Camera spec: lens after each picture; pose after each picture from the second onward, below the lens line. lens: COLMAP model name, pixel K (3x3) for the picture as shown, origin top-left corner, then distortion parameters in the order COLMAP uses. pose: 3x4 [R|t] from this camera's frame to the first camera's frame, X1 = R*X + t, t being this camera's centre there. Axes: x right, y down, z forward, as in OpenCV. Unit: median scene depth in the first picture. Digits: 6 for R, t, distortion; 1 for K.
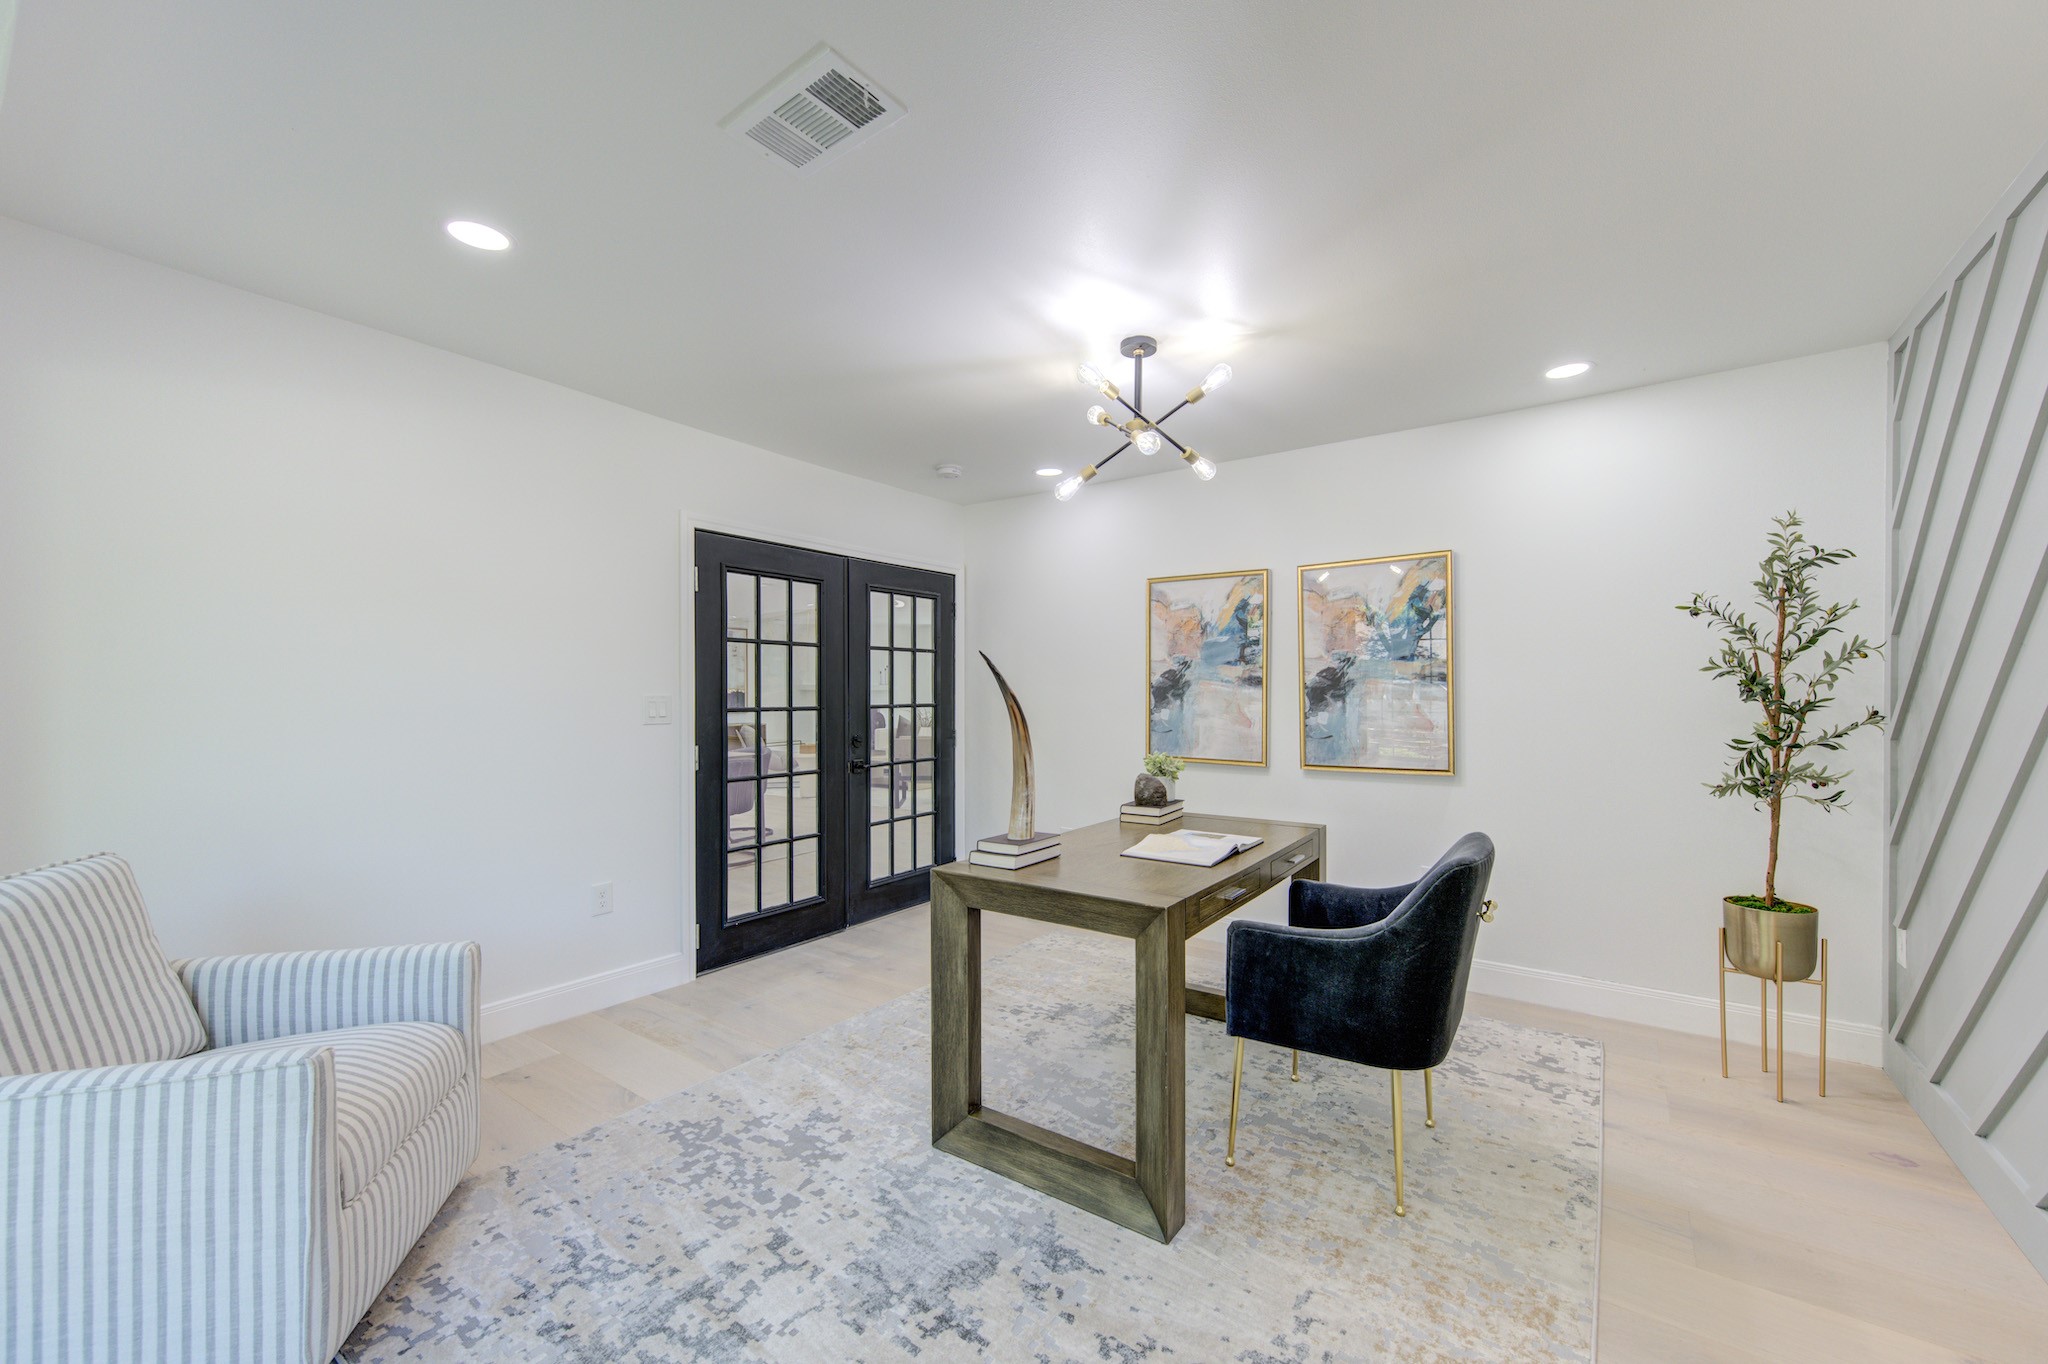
lens RADIAL K [[806.2, 0, 1021.9], [0, 806.2, 674.0], [0, 0, 1]] dist [0.000752, -0.000187]
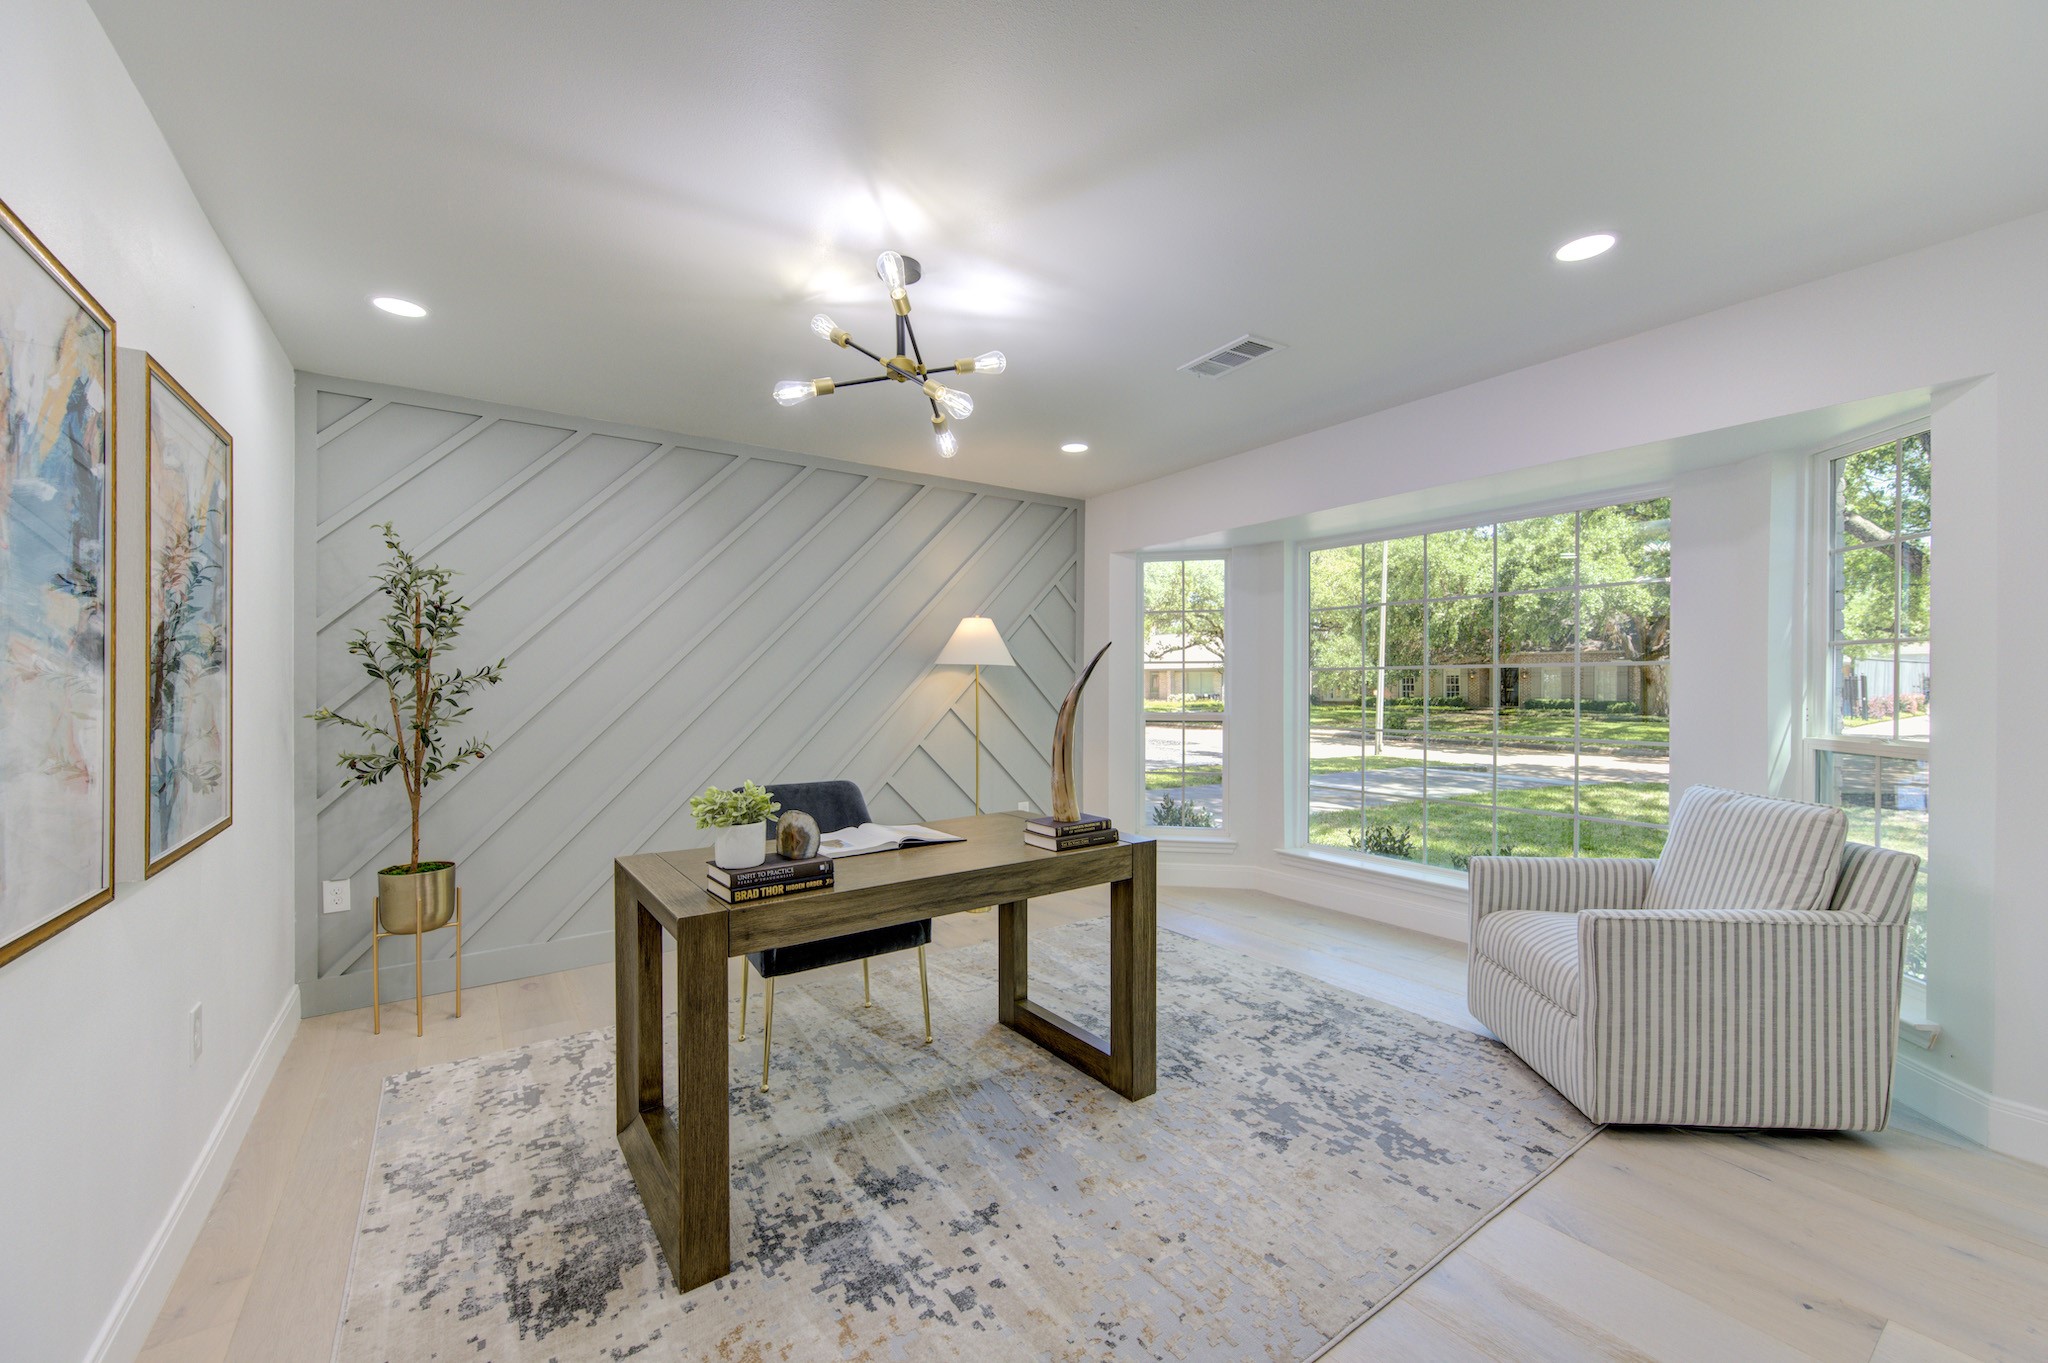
lens RADIAL K [[806.2, 0, 1021.9], [0, 806.2, 673.5], [0, 0, 1]] dist [0.000752, -0.000187]
pose [[-0.944662, 0.005165, 0.328005, -0.296525], [-0.004769, 0.999554, -0.029476, 0.047077], [-0.328011, -0.029409, -0.944216, 2.074330]]
